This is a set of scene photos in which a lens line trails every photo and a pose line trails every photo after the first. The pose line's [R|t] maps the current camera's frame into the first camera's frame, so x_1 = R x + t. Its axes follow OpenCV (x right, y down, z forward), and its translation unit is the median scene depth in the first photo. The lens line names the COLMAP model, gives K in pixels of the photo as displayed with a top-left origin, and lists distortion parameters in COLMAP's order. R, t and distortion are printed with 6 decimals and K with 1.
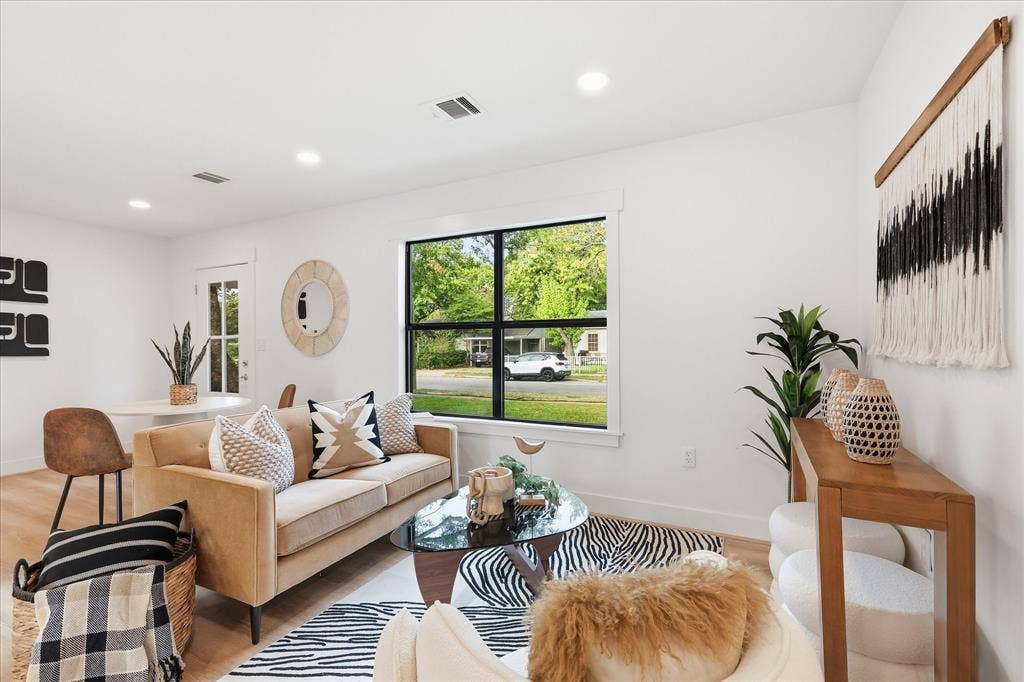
lens RADIAL K [[459.7, 0, 526.2], [0, 459.7, 341.3], [0, 0, 1]] dist [0.001048, 0.000044]
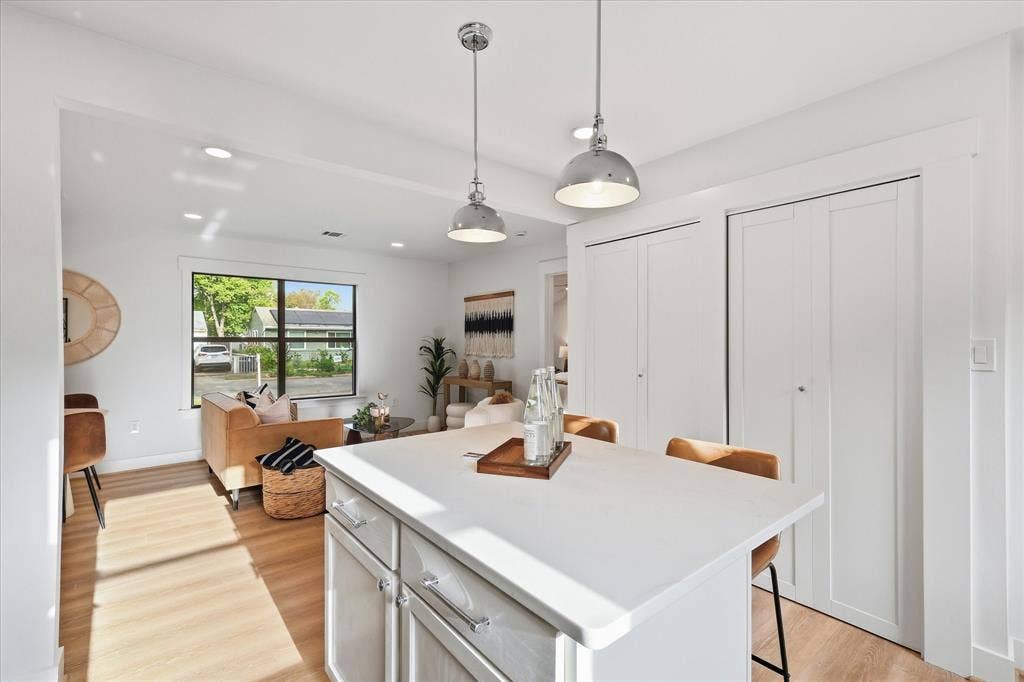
lens RADIAL K [[451.1, 0, 512.0], [0, 451.1, 341.0], [0, 0, 1]] dist [0.001013, -0.000067]
pose [[0.419326, 0.010010, 0.907780, -1.142340], [-0.008585, 0.999938, -0.007061, -0.025760], [-0.907795, -0.004832, 0.419386, -0.369731]]
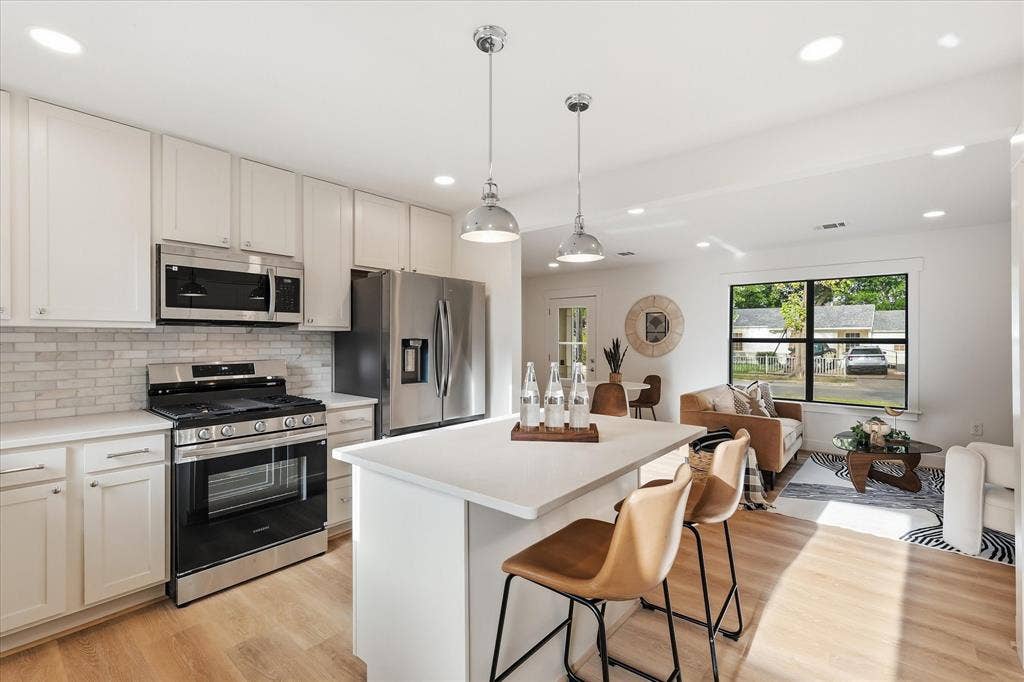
lens RADIAL K [[459.7, 0, 526.2], [0, 459.7, 341.3], [0, 0, 1]] dist [0.001048, 0.000044]
pose [[0.974121, 0.014641, -0.225553, -0.648451], [-0.012337, 0.999856, 0.011621, -0.039047], [0.225690, -0.008537, 0.974162, -0.751352]]
